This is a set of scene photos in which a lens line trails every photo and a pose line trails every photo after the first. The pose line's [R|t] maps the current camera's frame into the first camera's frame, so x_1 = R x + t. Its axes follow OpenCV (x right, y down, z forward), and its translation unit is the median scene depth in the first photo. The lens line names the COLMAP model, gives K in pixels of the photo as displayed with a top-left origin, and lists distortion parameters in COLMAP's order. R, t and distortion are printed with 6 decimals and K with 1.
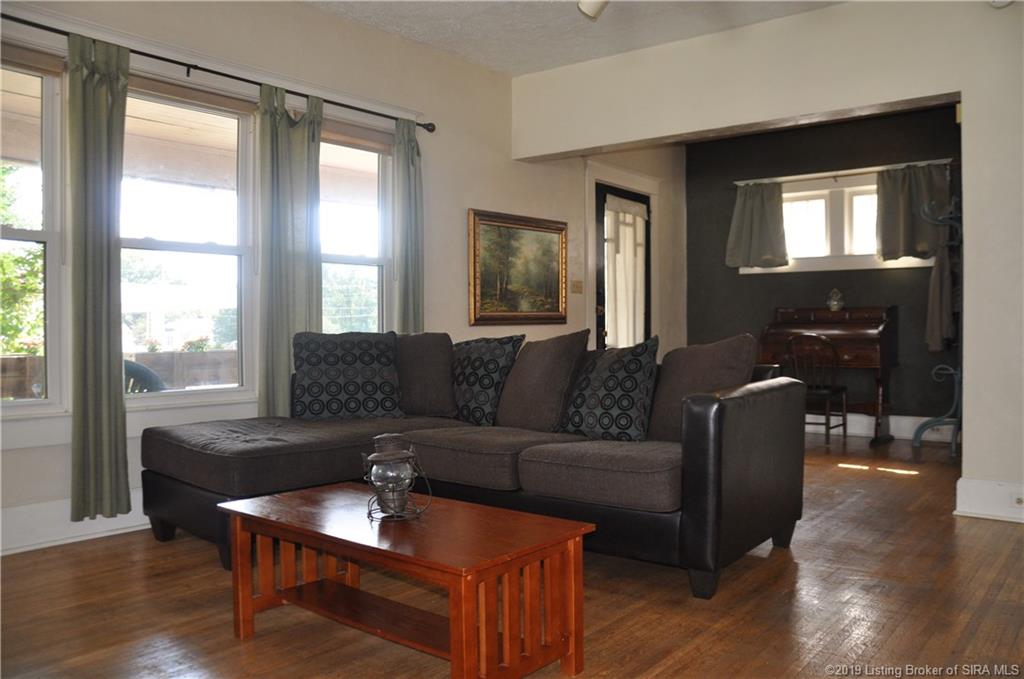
lens RADIAL K [[794.0, 0, 524.9], [0, 794.0, 343.4], [0, 0, 1]] dist [-0.154370, 0.111069]
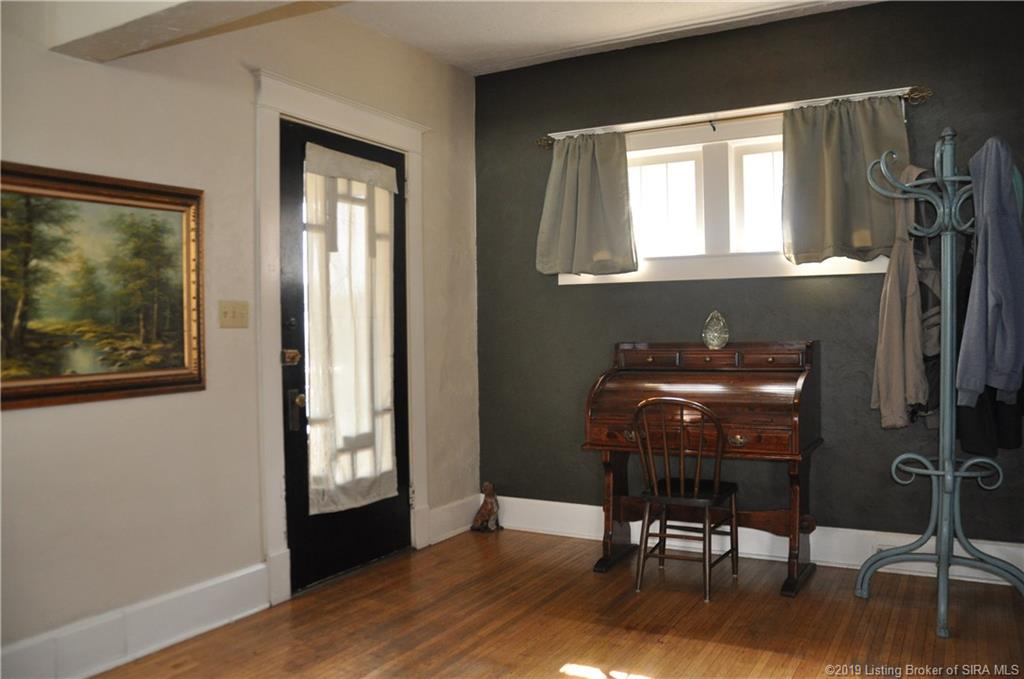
lens RADIAL K [[794.0, 0, 524.9], [0, 794.0, 343.4], [0, 0, 1]] dist [-0.154370, 0.111069]
pose [[0.985917, -0.012694, 0.166753, 0.162675], [0.013175, 0.999912, -0.001775, -0.048039], [-0.166715, 0.003947, 0.985997, 0.449252]]
